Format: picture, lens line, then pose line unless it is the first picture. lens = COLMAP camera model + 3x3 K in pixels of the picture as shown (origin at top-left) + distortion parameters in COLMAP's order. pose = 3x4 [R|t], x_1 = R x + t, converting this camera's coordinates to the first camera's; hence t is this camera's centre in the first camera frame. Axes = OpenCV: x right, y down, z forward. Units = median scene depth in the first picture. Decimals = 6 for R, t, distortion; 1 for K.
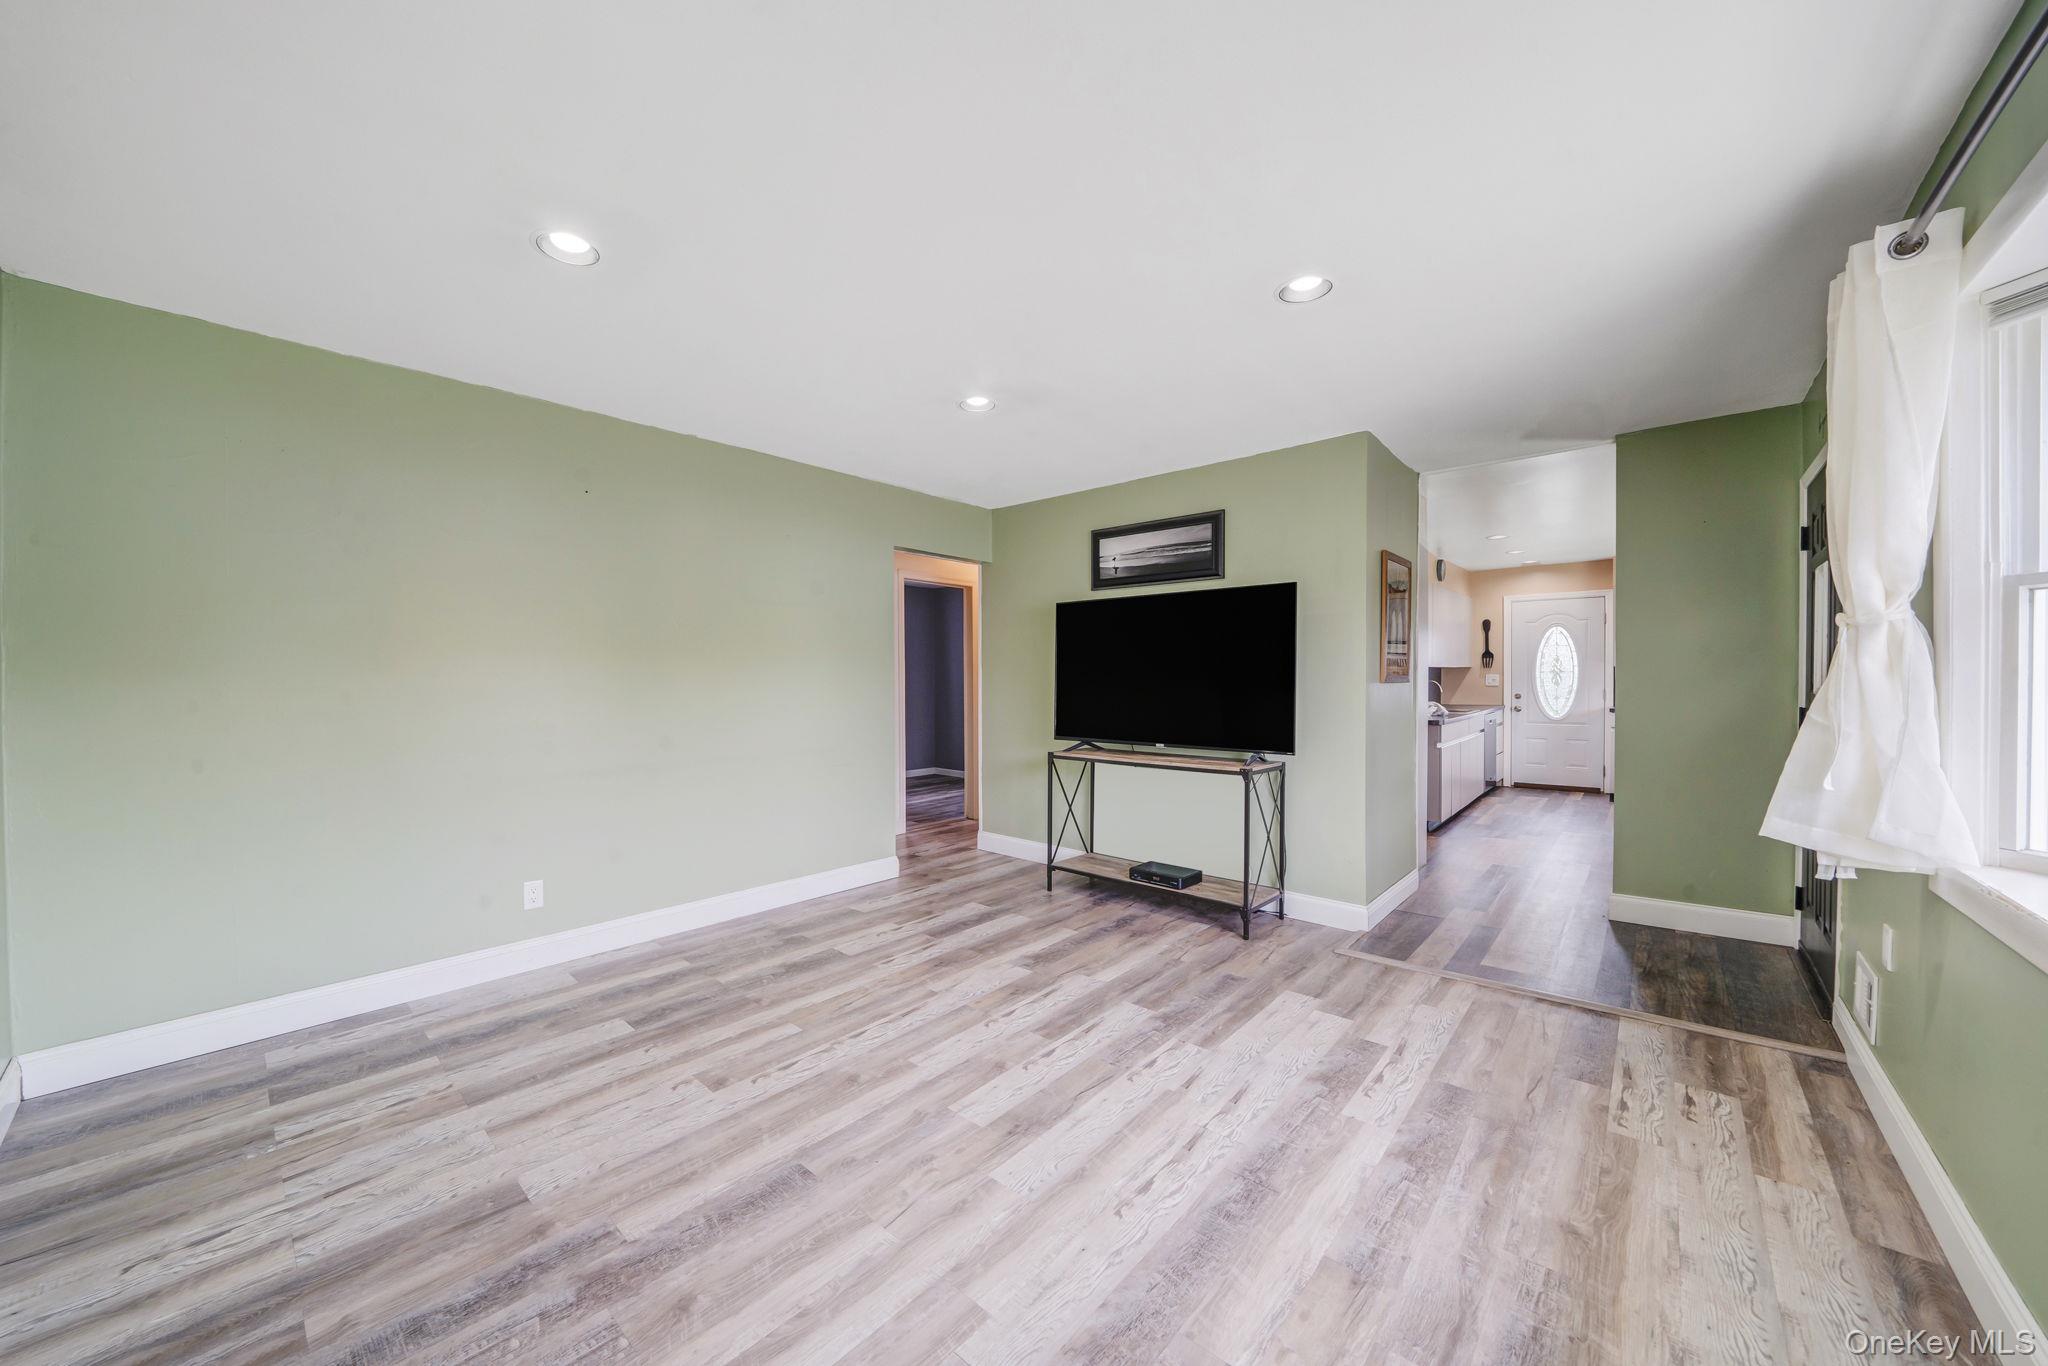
lens RADIAL K [[724.9, 0, 1004.6], [0, 724.9, 684.1], [0, 0, 1]] dist [-0.013385, -0.000456]
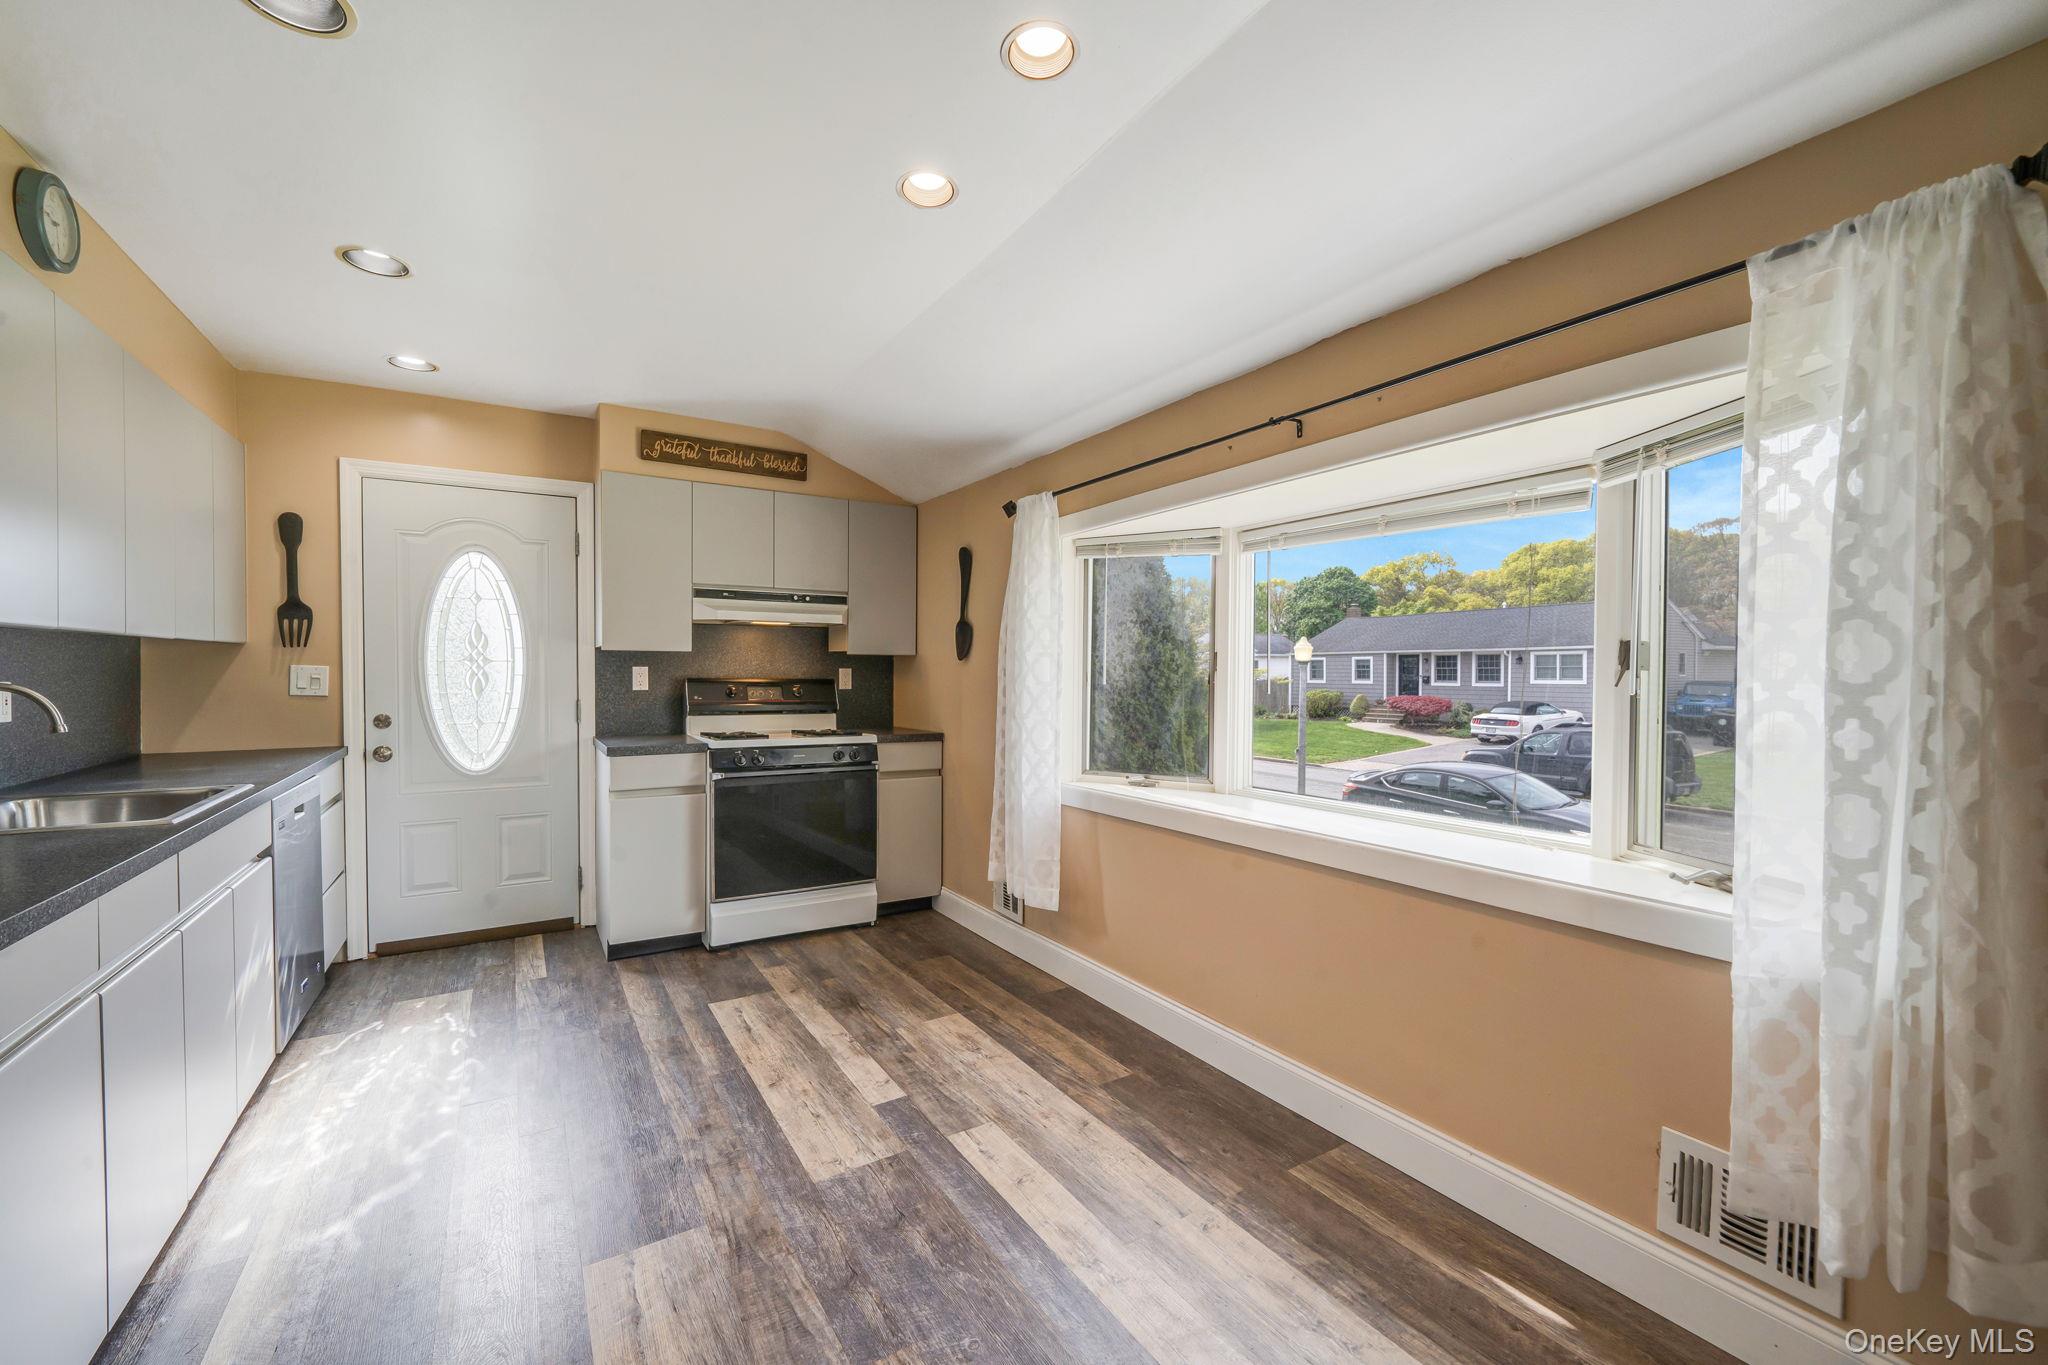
lens RADIAL K [[800.2, 0, 1008.1], [0, 800.2, 682.6], [0, 0, 1]] dist [-0.004533, 0.000154]
pose [[0.269313, -0.010084, 0.963000, 0.386586], [0.004865, 0.999947, 0.009110, -0.006124], [-0.963040, 0.002232, 0.269348, 0.554760]]
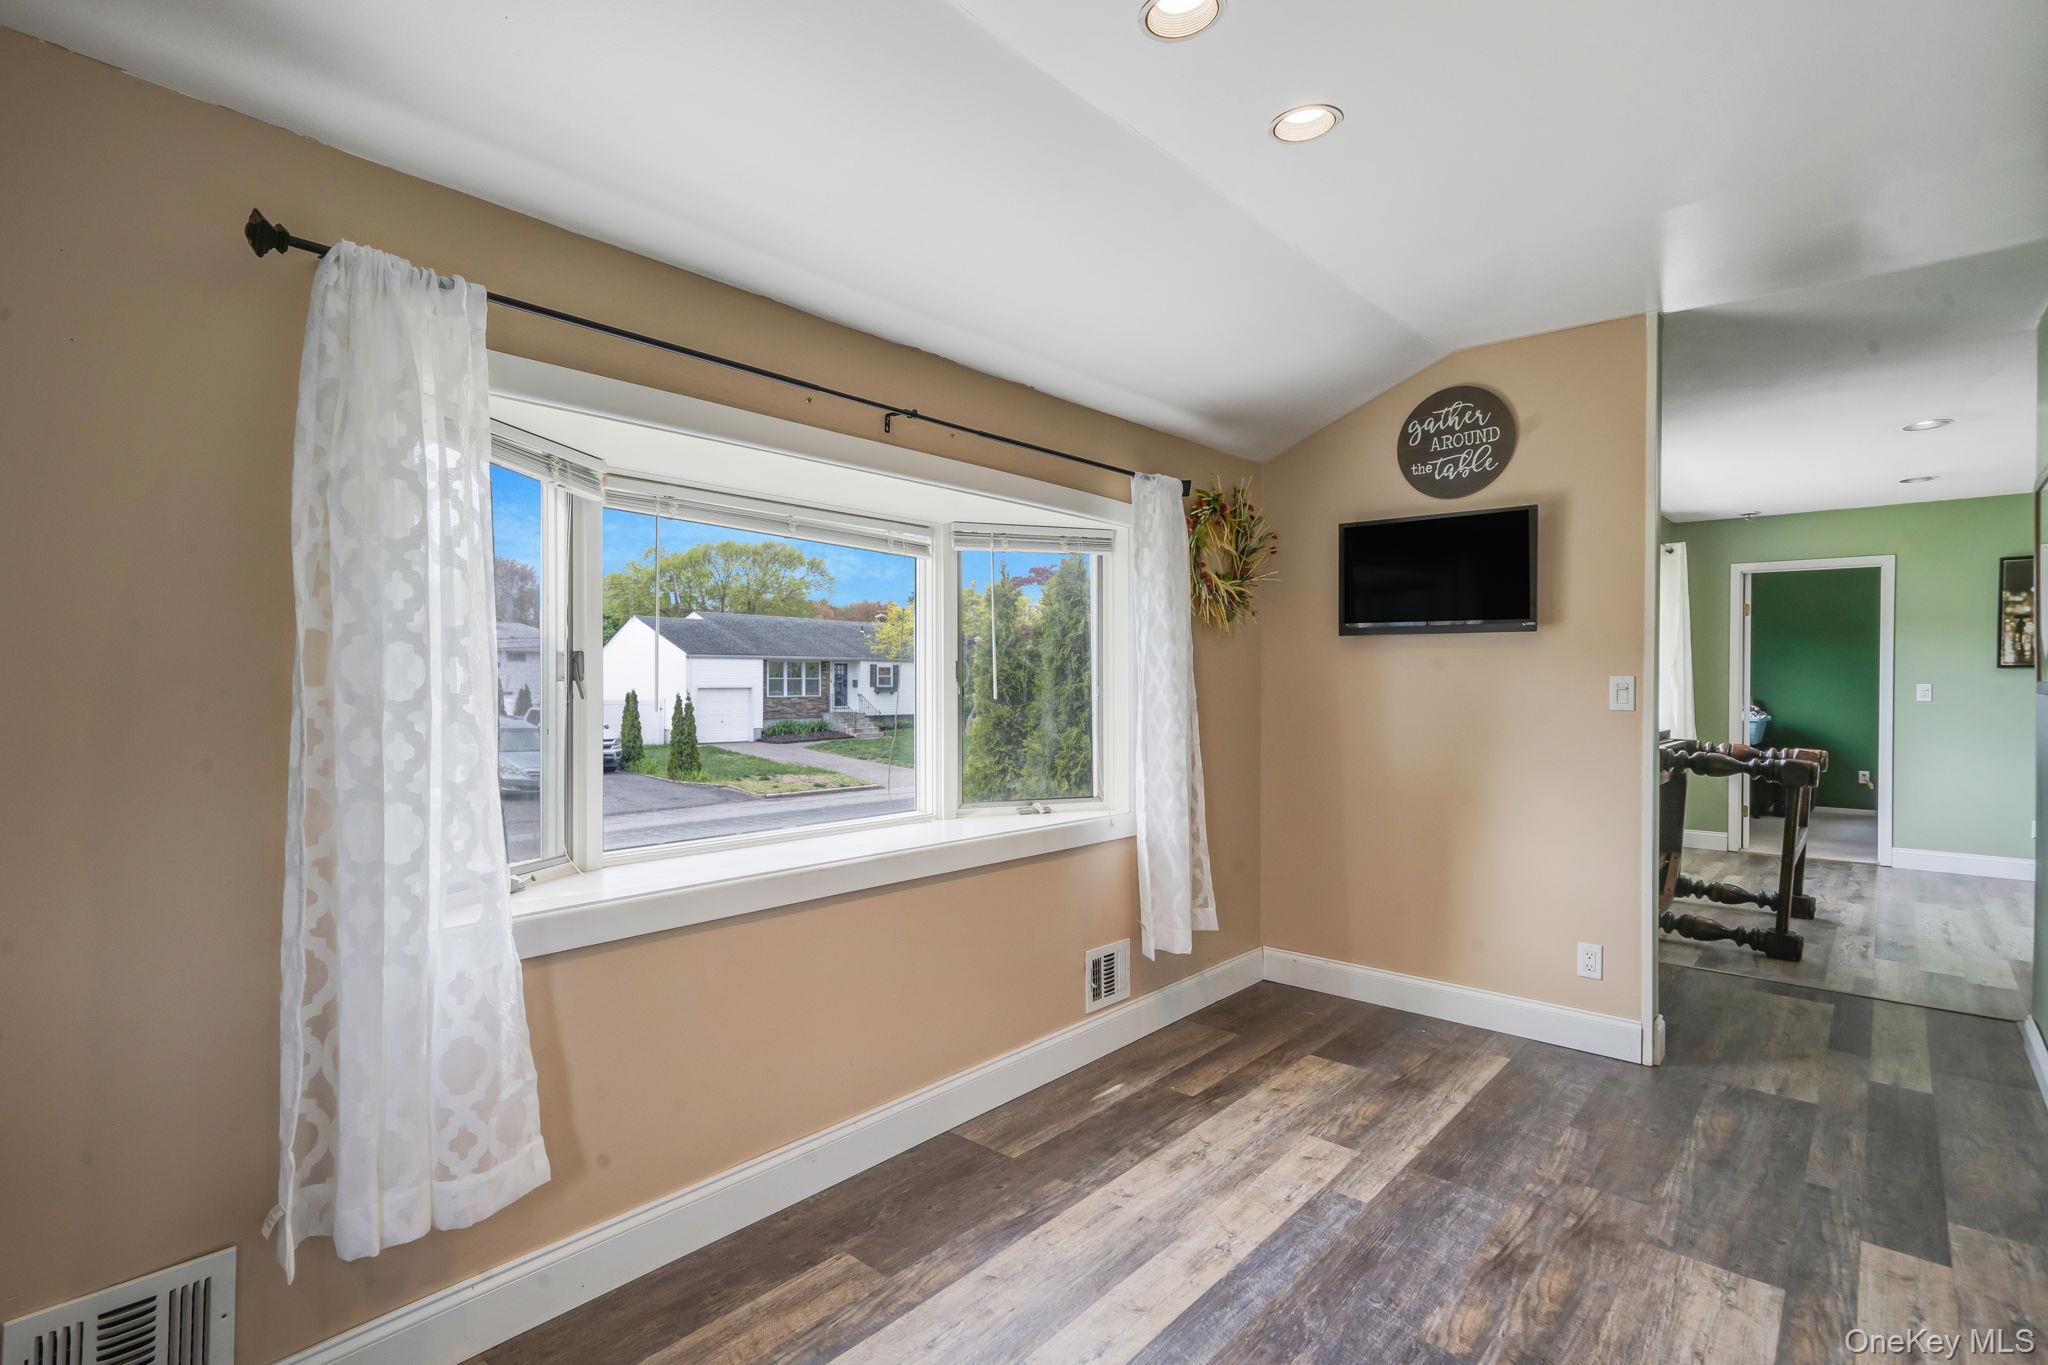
lens RADIAL K [[933.4, 0, 1020.4], [0, 933.4, 685.5], [0, 0, 1]] dist [0.002267, 0.000473]
pose [[-0.999994, -0.001625, 0.003081, 0.662142], [-0.001598, 0.999959, 0.008883, -0.009236], [-0.003096, 0.008878, -0.999956, 0.861988]]
